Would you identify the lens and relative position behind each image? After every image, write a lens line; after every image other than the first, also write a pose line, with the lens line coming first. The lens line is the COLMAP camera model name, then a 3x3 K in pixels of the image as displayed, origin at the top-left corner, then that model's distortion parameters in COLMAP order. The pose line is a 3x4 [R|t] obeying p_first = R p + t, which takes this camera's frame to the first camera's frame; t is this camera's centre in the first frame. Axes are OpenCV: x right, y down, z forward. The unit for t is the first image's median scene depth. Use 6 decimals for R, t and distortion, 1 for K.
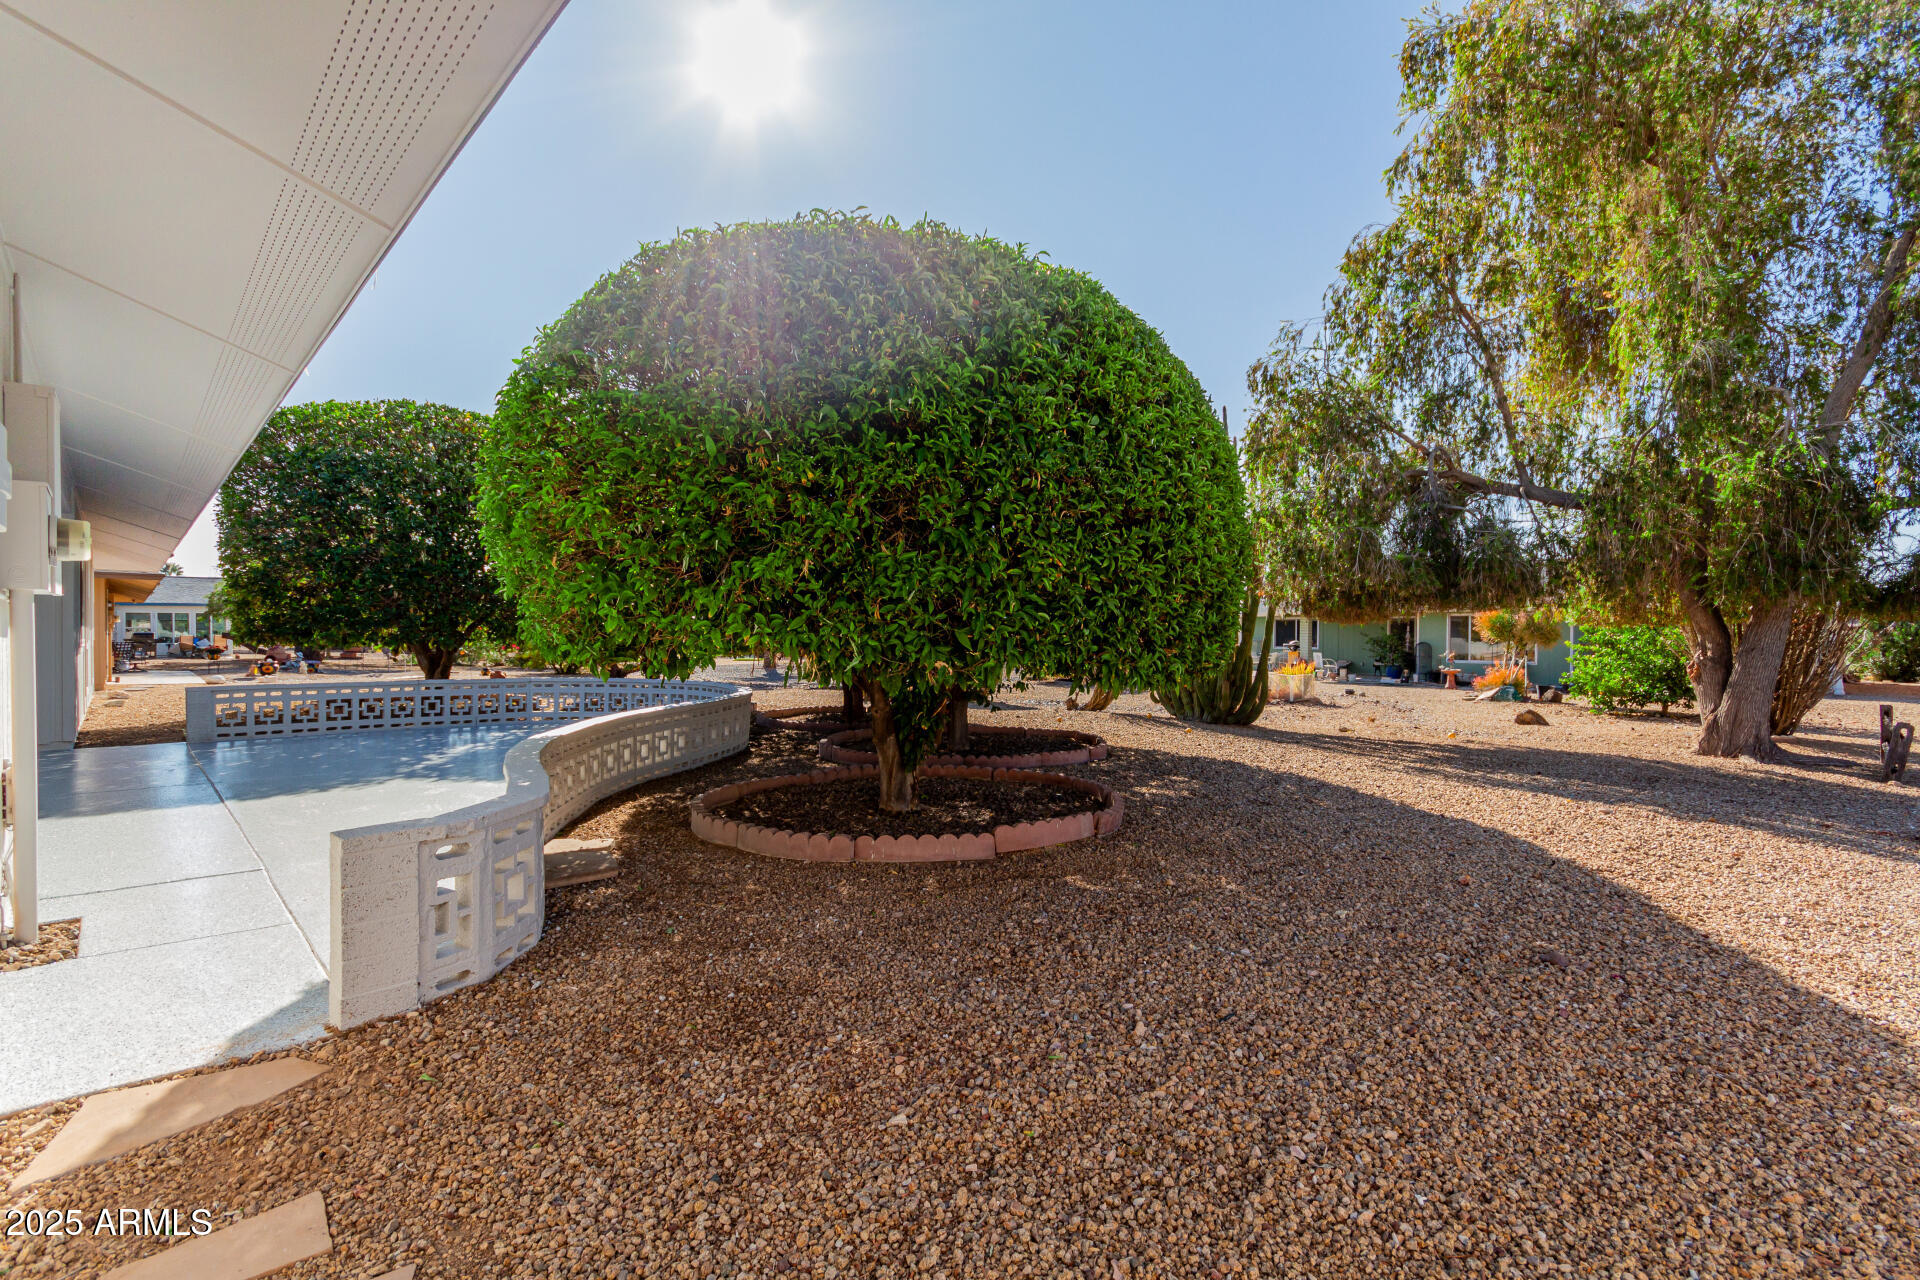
lens RADIAL K [[865.6, 0, 973.5], [0, 865.6, 644.5], [0, 0, 1]] dist [-0.001687, -0.000058]
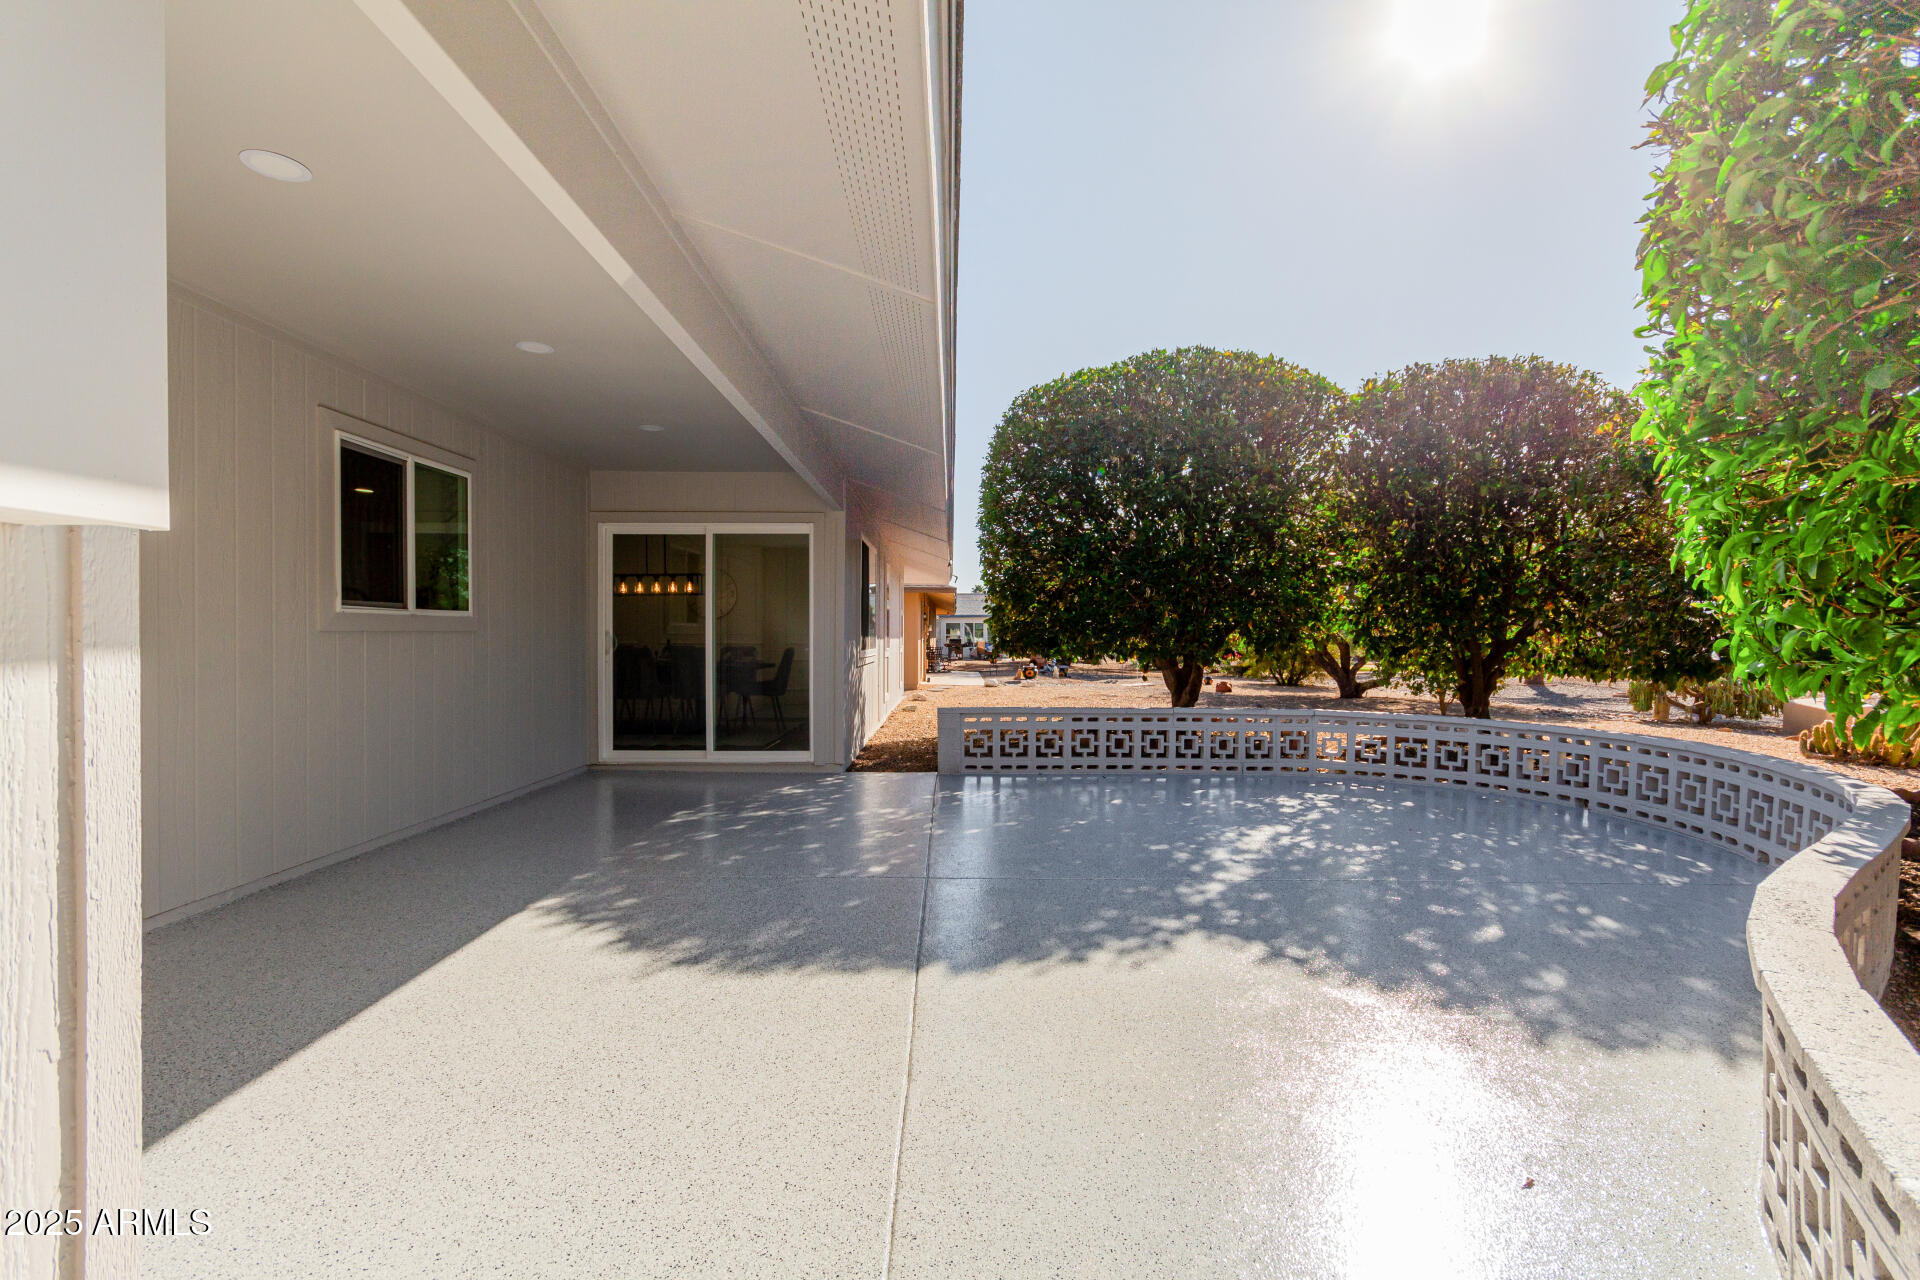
lens RADIAL K [[865.6, 0, 963.2], [0, 865.6, 640.1], [0, 0, 1]] dist [-0.001687, -0.000058]
pose [[0.717857, 0.001557, -0.696189, -0.142405], [-0.009355, 0.999929, -0.007411, -0.005261], [0.696128, 0.011833, 0.717820, 0.191424]]
